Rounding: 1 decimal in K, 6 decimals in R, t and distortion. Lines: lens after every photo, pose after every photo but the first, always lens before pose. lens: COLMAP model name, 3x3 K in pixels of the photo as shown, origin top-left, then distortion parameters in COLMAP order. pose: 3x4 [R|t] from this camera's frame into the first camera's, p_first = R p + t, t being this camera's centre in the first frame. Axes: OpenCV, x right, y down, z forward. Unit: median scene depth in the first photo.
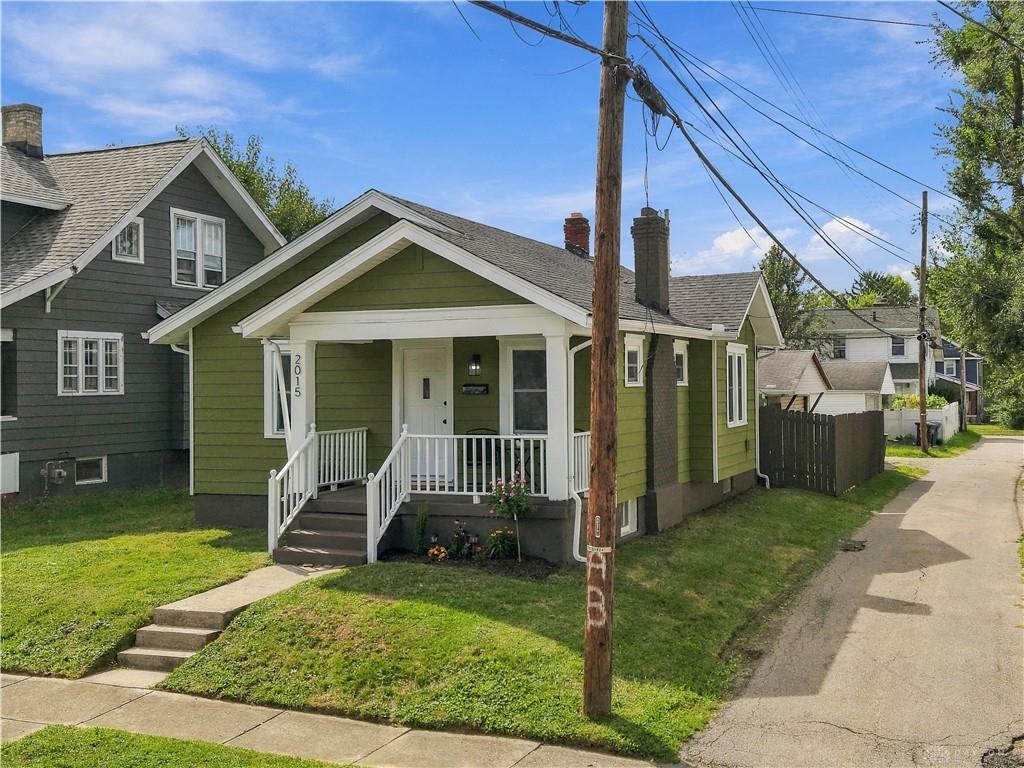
lens RADIAL K [[1241.6, 0, 537.2], [0, 1241.6, 384.1], [0, 0, 1]] dist [0.004586, -0.013819]
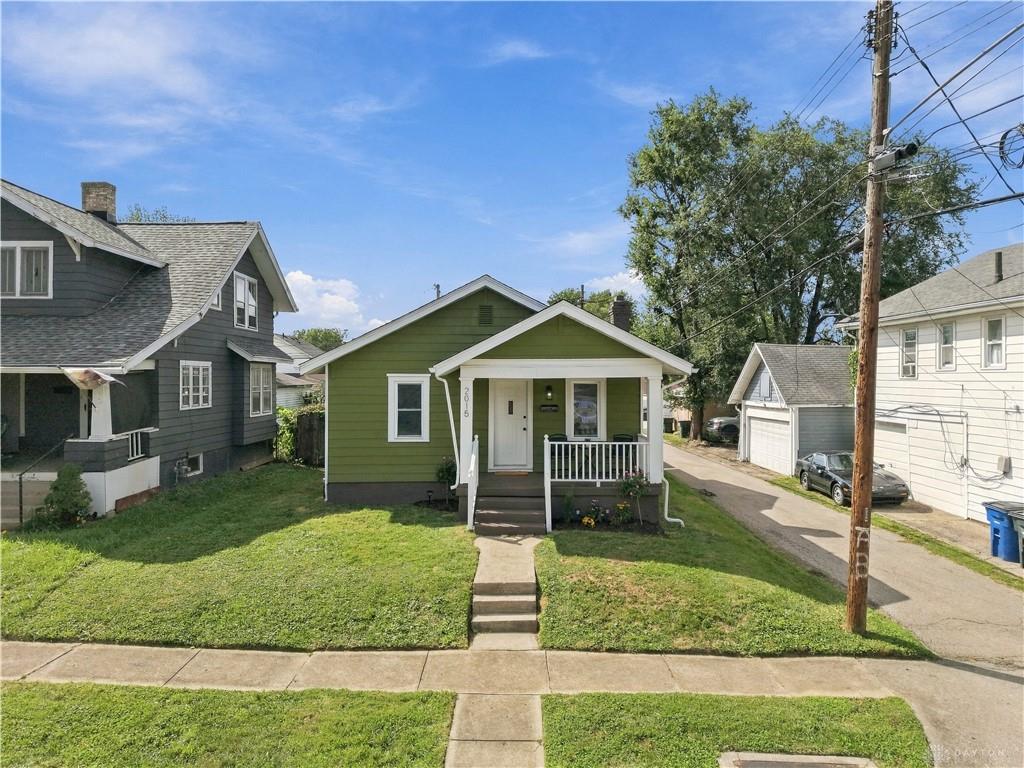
lens RADIAL K [[712.2, 0, 524.2], [0, 712.2, 380.8], [0, 0, 1]] dist [0.003796, -0.001457]
pose [[0.924313, 0.008555, 0.381540, -0.473341], [-0.007891, 0.999963, -0.003305, -0.030814], [-0.381555, 0.000044, 0.924346, 0.227506]]
